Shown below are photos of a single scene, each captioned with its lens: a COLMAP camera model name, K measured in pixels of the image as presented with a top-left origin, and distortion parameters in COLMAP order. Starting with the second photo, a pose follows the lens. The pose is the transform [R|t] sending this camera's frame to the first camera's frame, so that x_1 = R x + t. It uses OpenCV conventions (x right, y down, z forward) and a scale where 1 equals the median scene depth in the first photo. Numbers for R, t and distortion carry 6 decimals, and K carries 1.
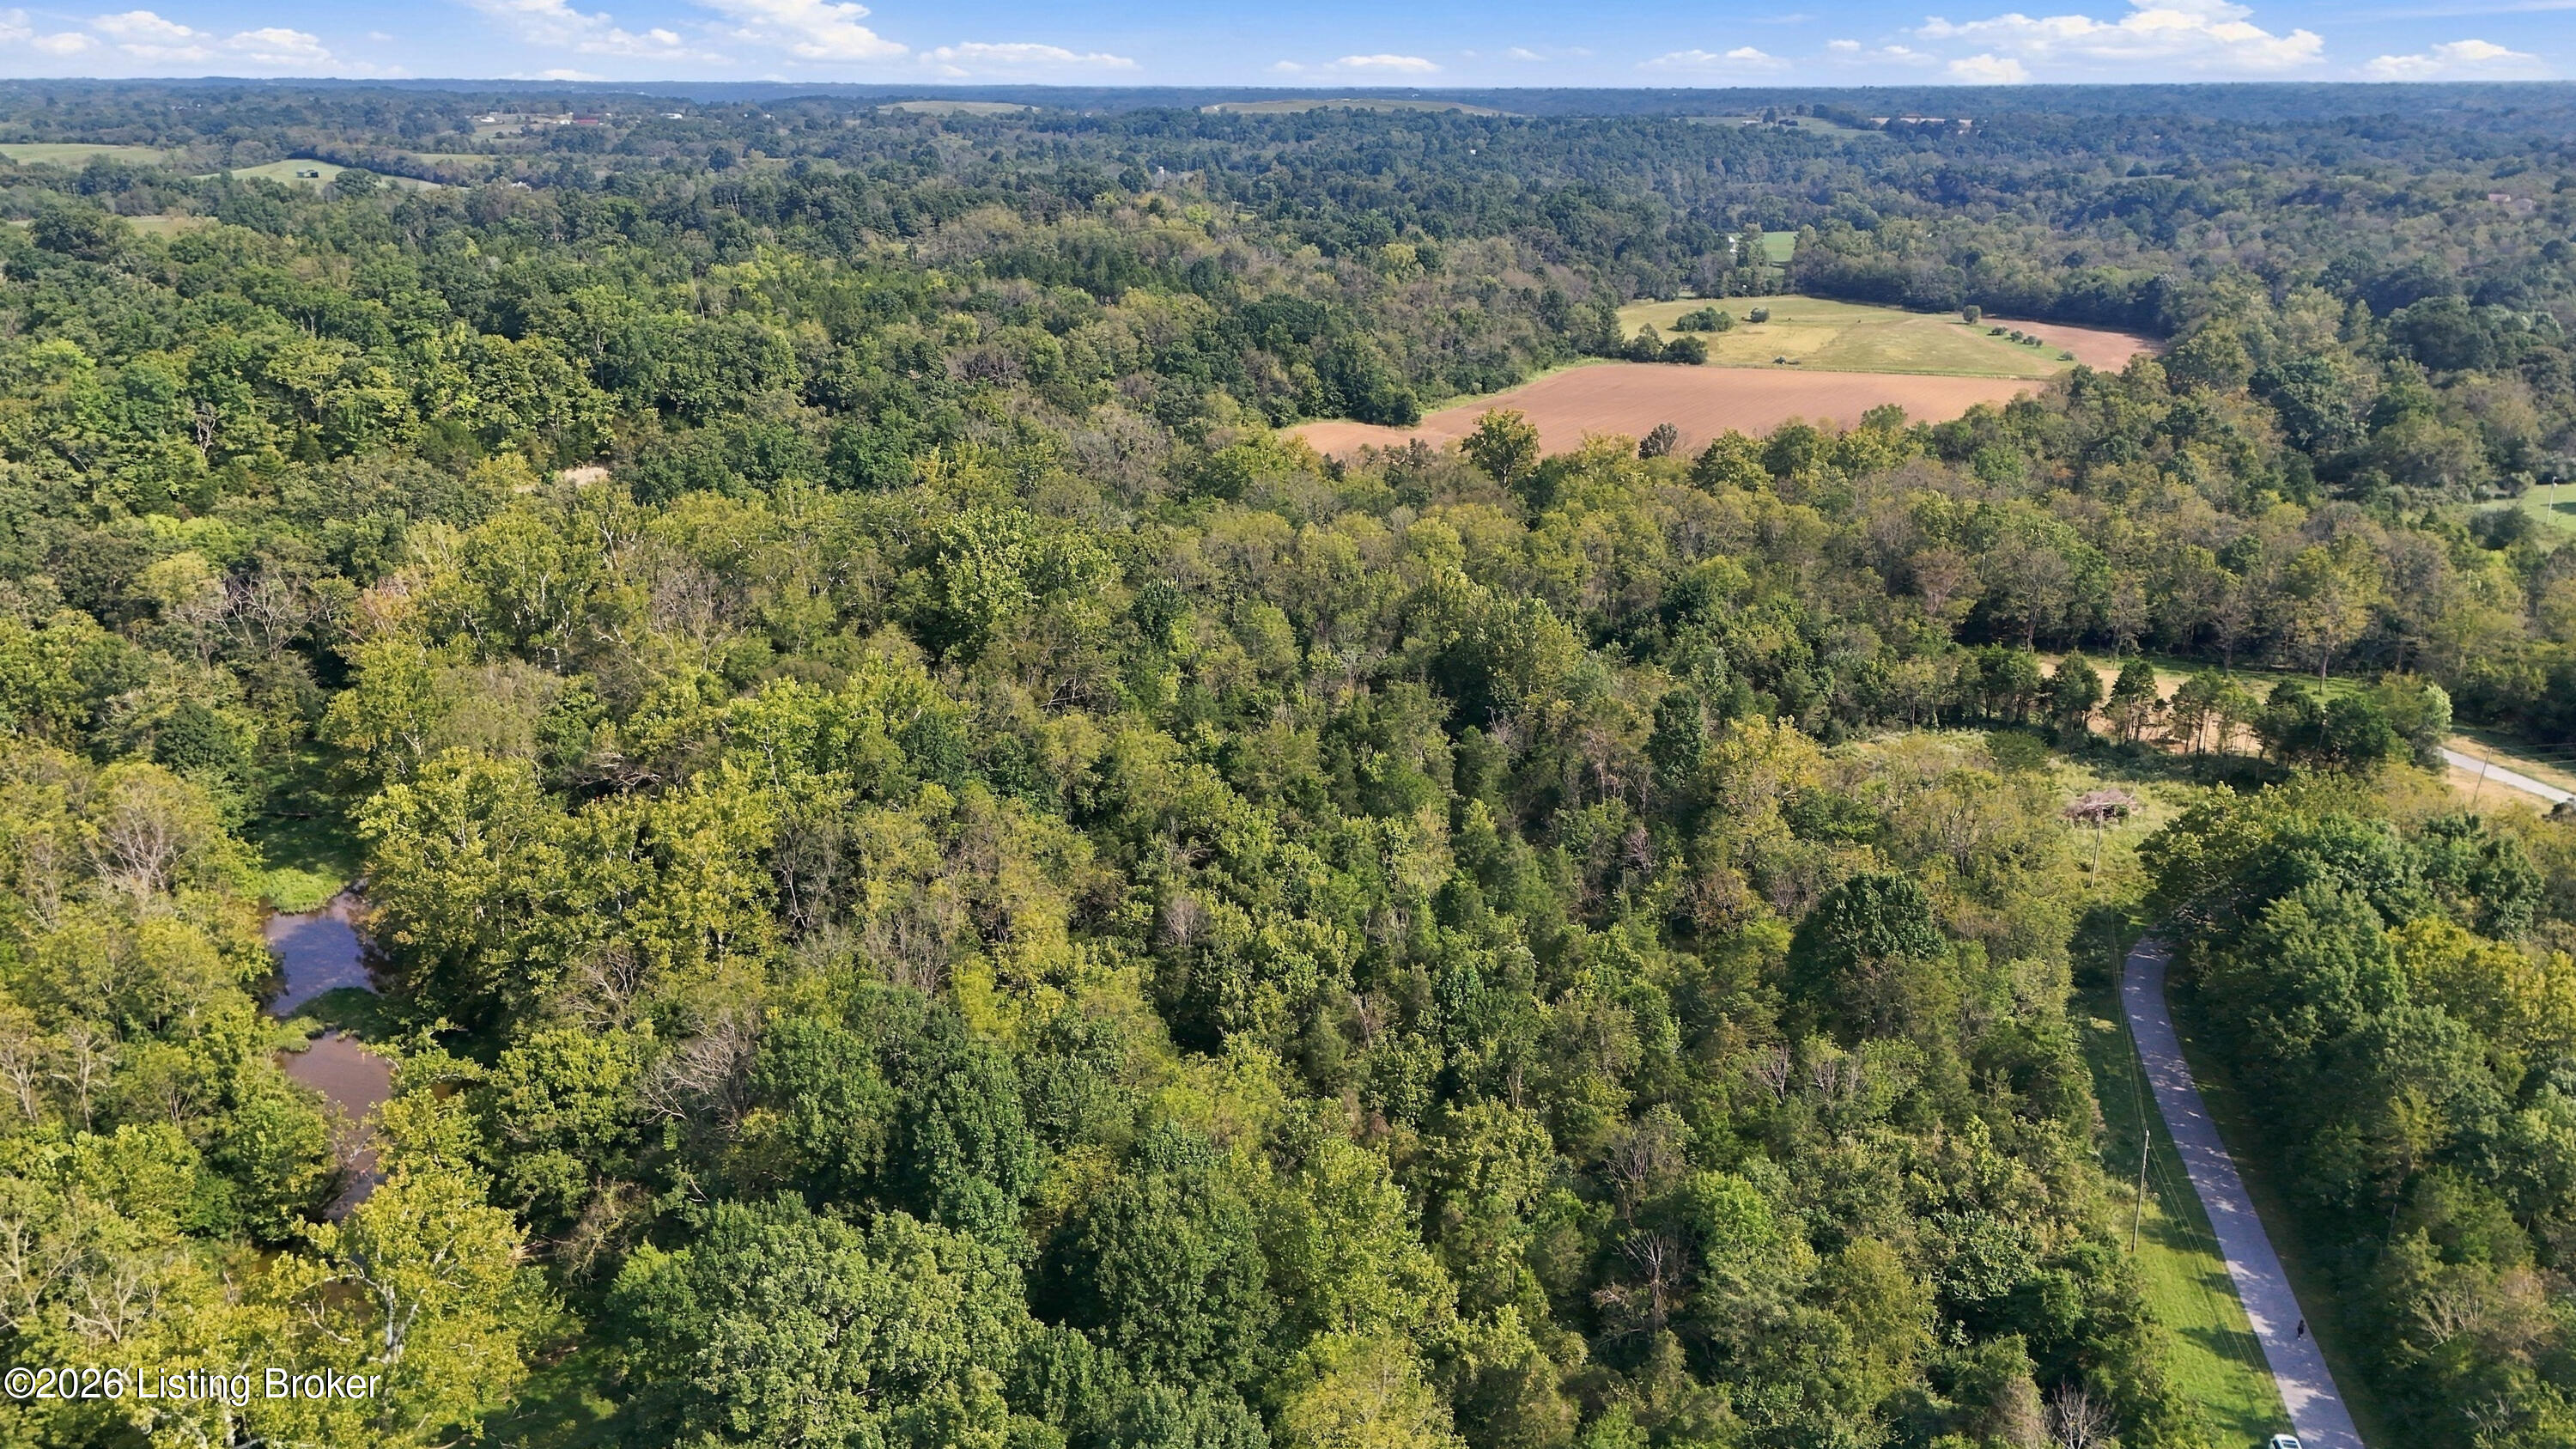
lens RADIAL K [[2050.5, 0, 1302.9], [0, 2050.5, 739.2], [0, 0, 1]] dist [0.090651, -0.111627]
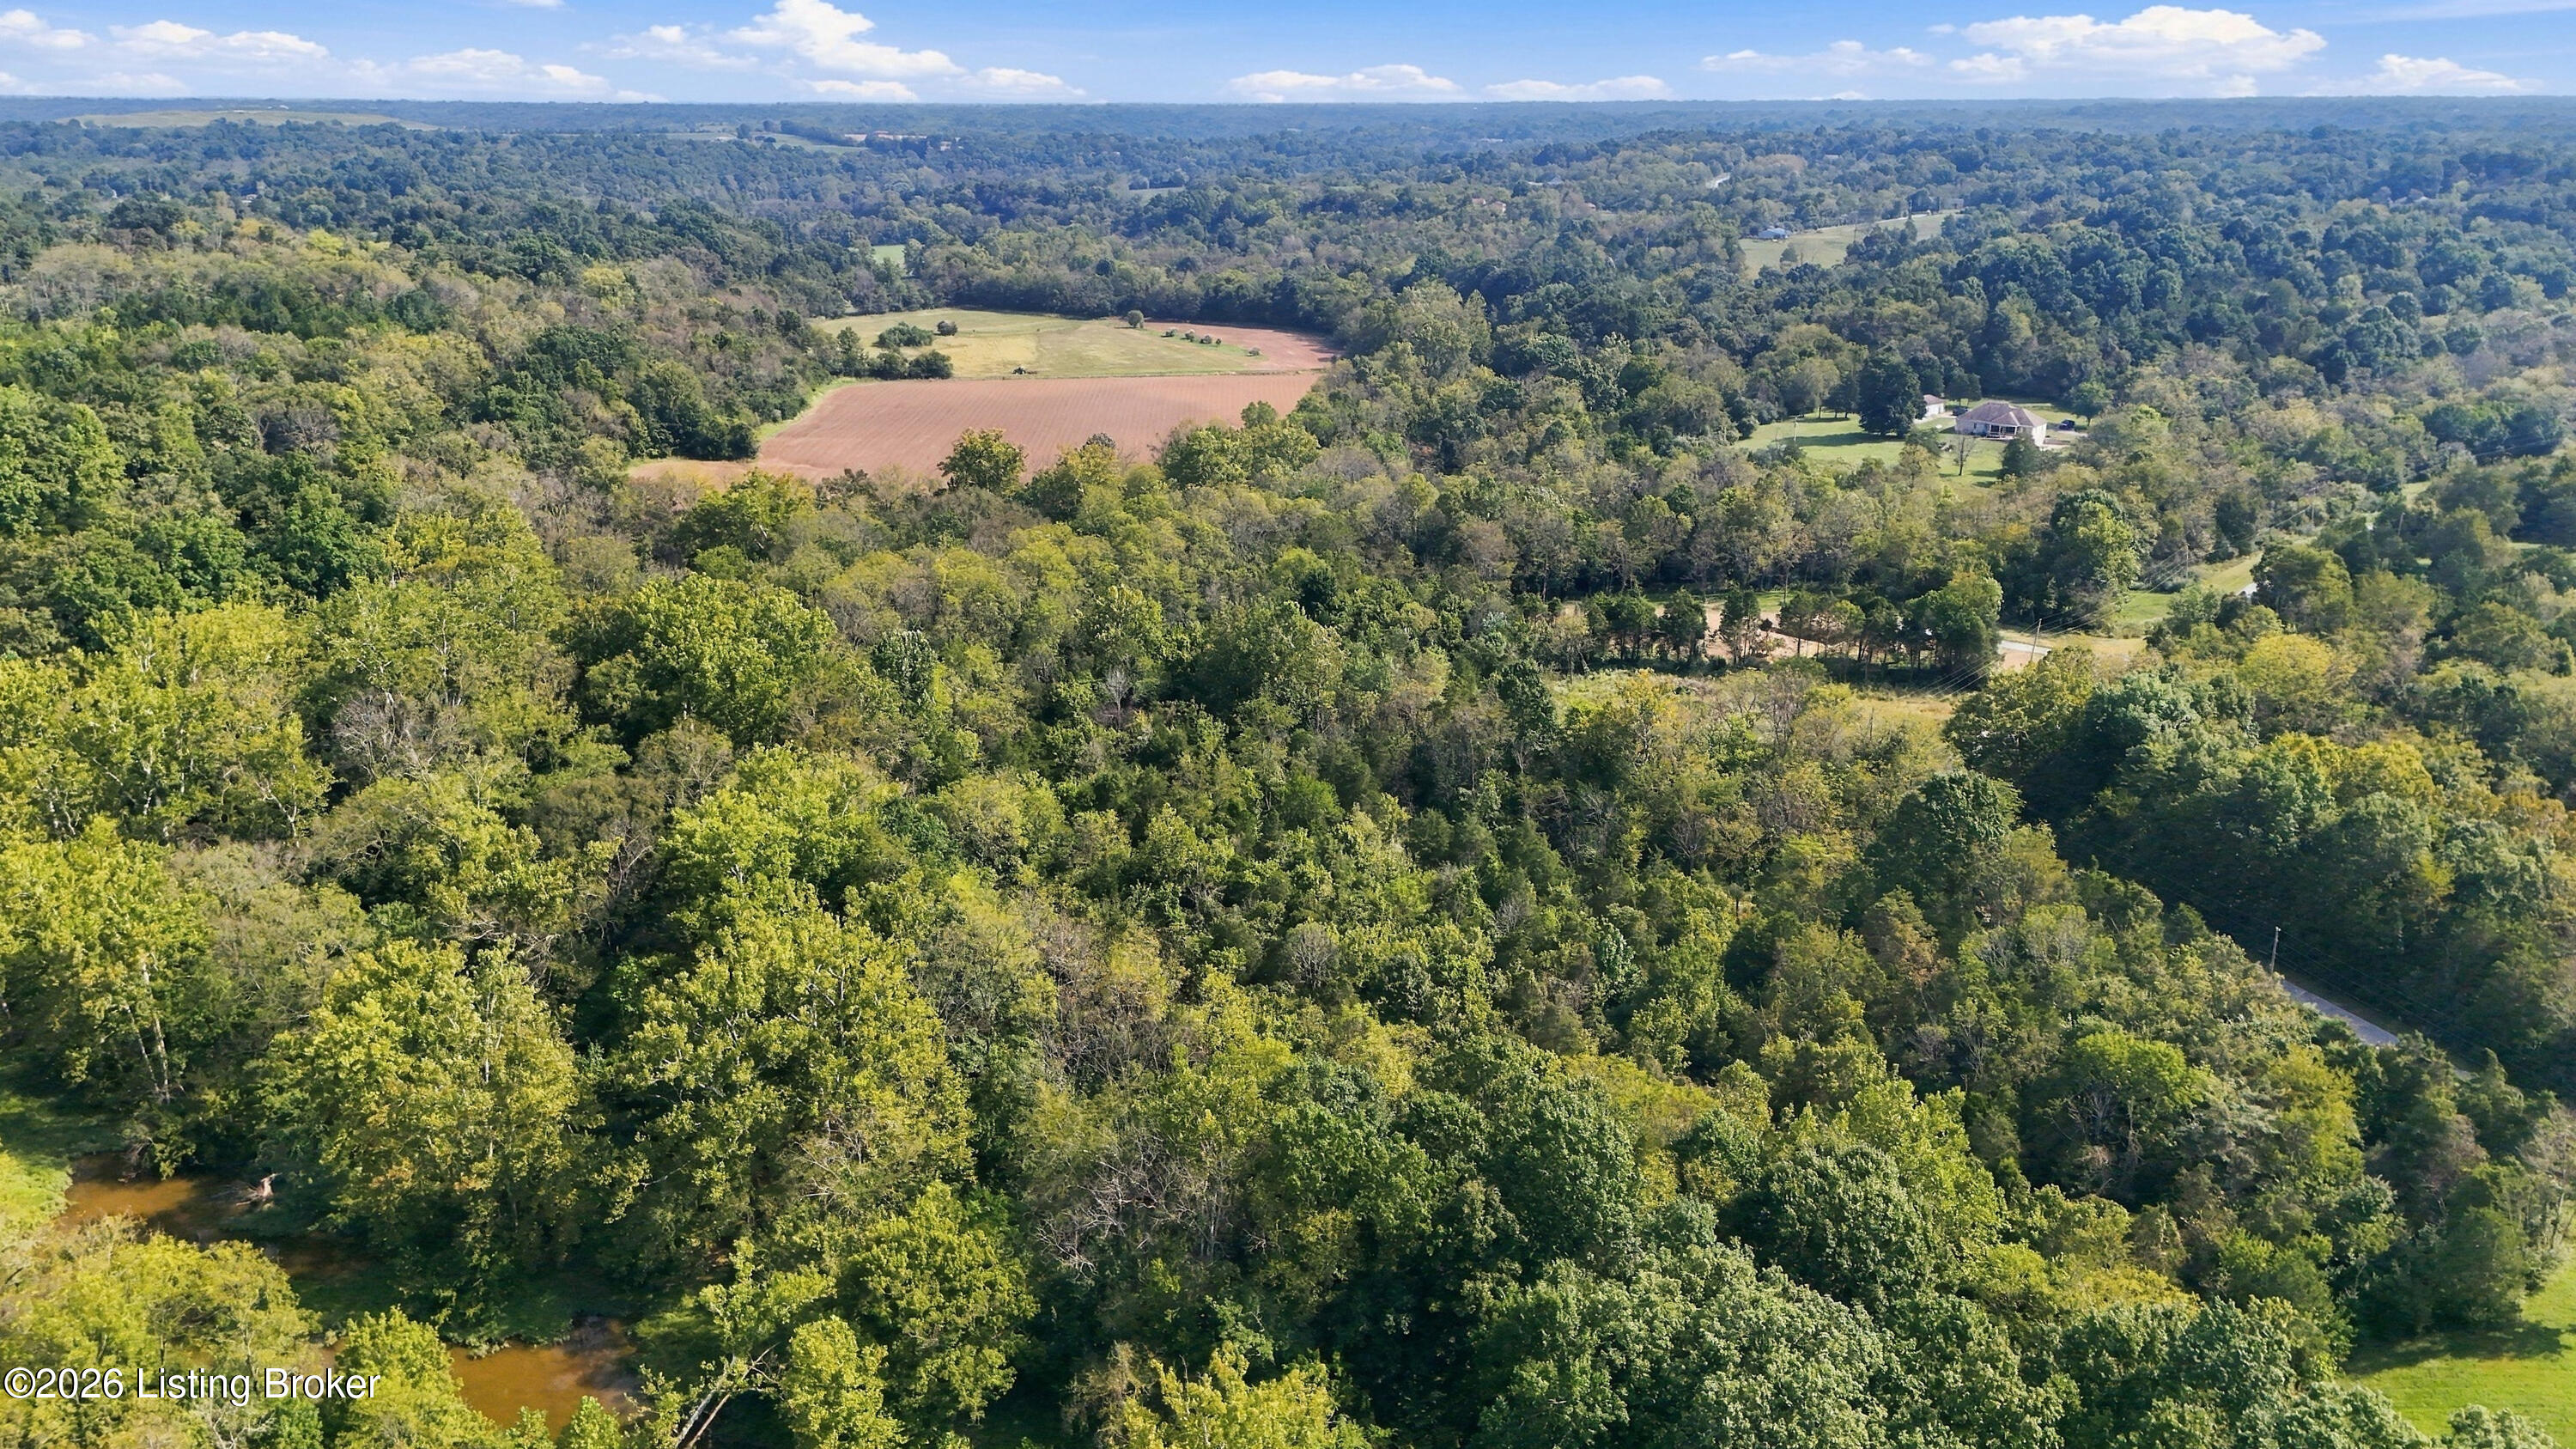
lens RADIAL K [[2050.5, 0, 1302.9], [0, 2050.5, 739.2], [0, 0, 1]] dist [0.090651, -0.111627]
pose [[0.850583, -0.154604, 0.502599, -0.192720], [0.158247, 0.986753, 0.035722, -0.016411], [-0.501464, 0.049151, 0.863781, 0.052793]]
